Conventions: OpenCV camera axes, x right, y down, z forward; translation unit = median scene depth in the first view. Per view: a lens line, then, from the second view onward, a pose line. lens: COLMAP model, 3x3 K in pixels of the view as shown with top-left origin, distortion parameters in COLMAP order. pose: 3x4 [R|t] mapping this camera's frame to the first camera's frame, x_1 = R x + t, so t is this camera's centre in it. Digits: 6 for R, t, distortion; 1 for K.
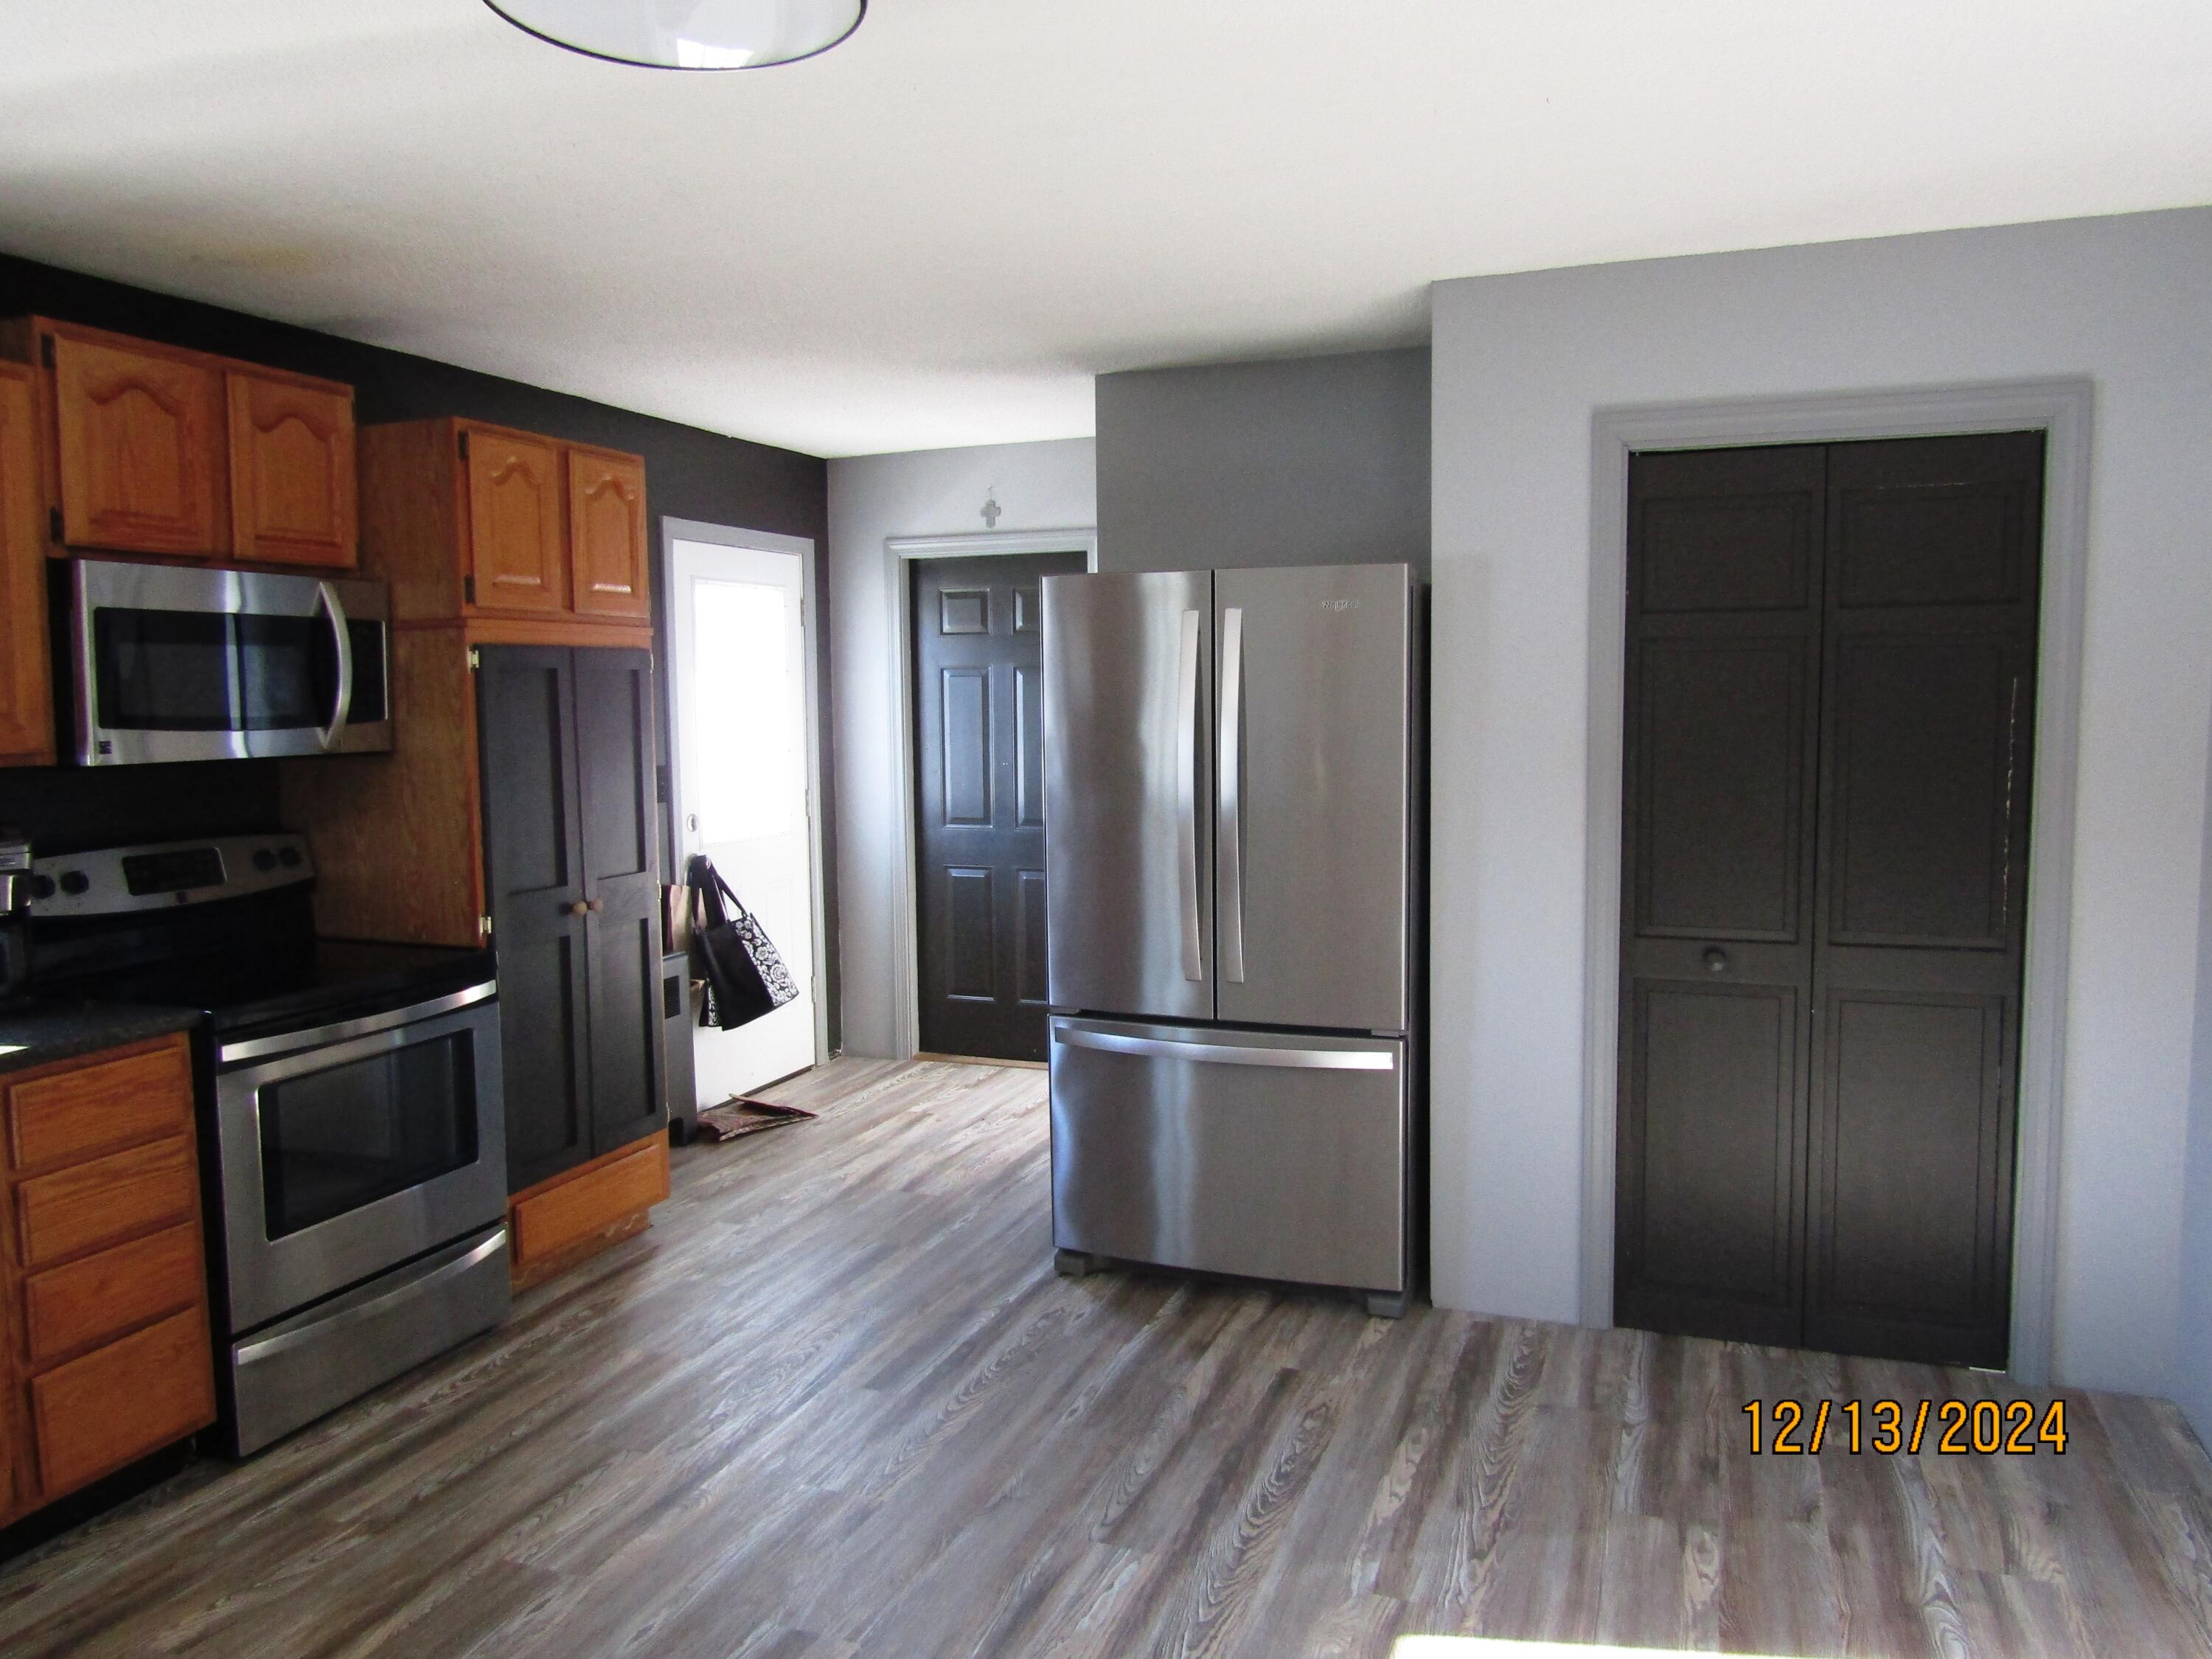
lens RADIAL K [[1574.3, 0, 1093.3], [0, 1574.3, 848.0], [0, 0, 1]] dist [0.005573, -0.009285]
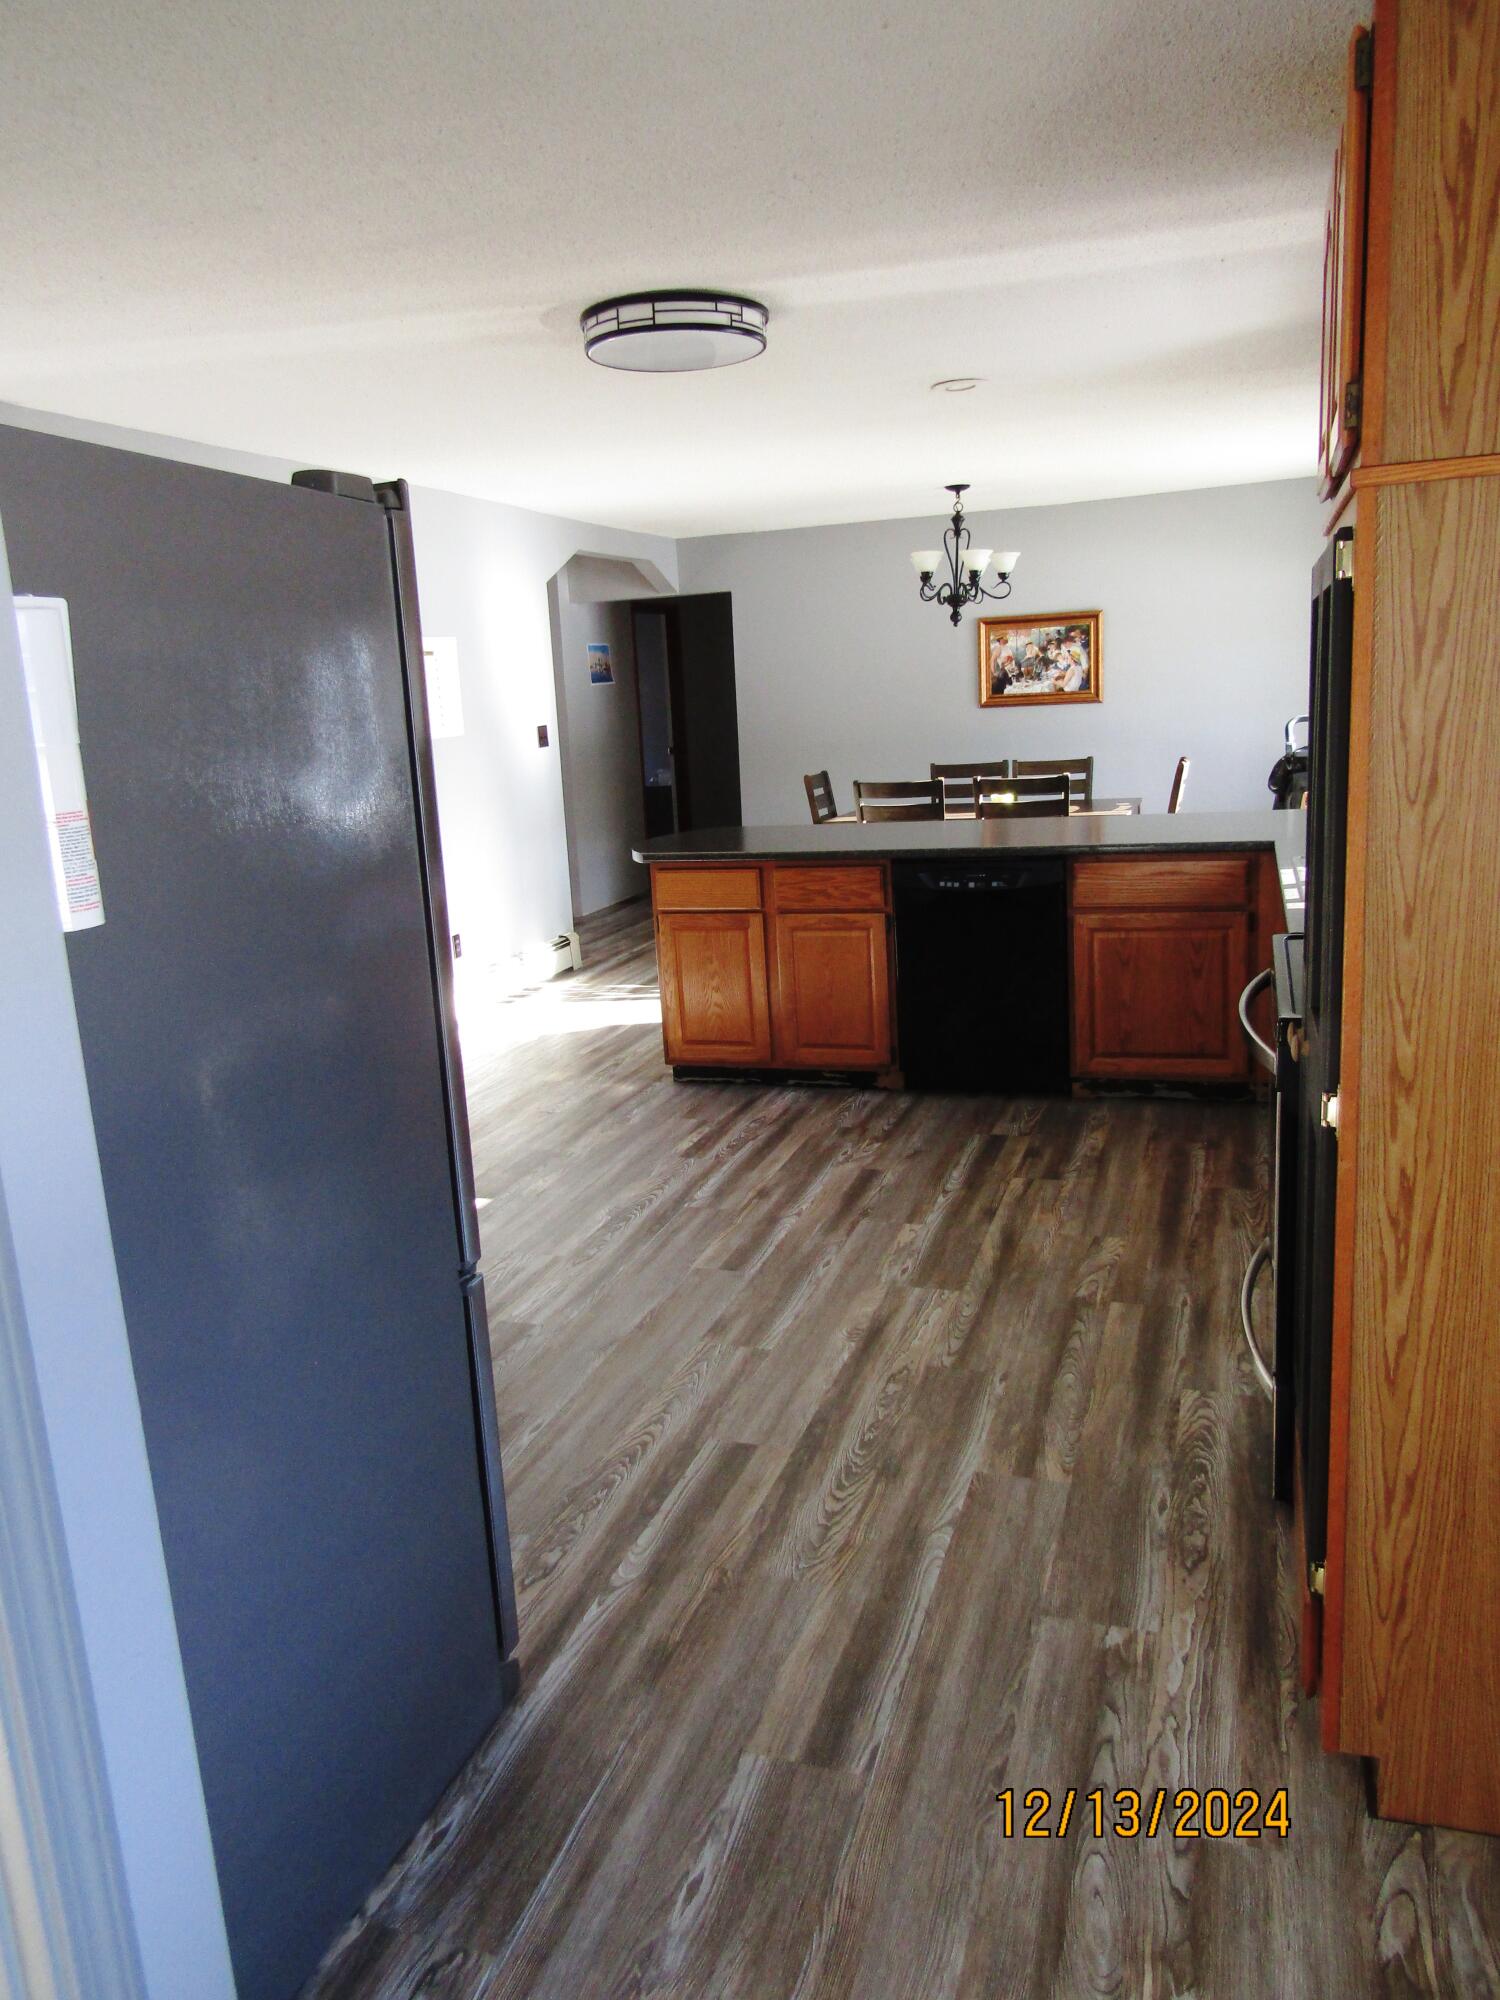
lens RADIAL K [[1423.4, 0, 767.3], [0, 1423.4, 964.7], [0, 0, 1]] dist [0.005573, -0.009285]
pose [[-0.995915, 0.079607, -0.042621, -0.137706], [0.063532, 0.953151, 0.295749, -0.173631], [0.064168, 0.291833, -0.954314, 1.707192]]
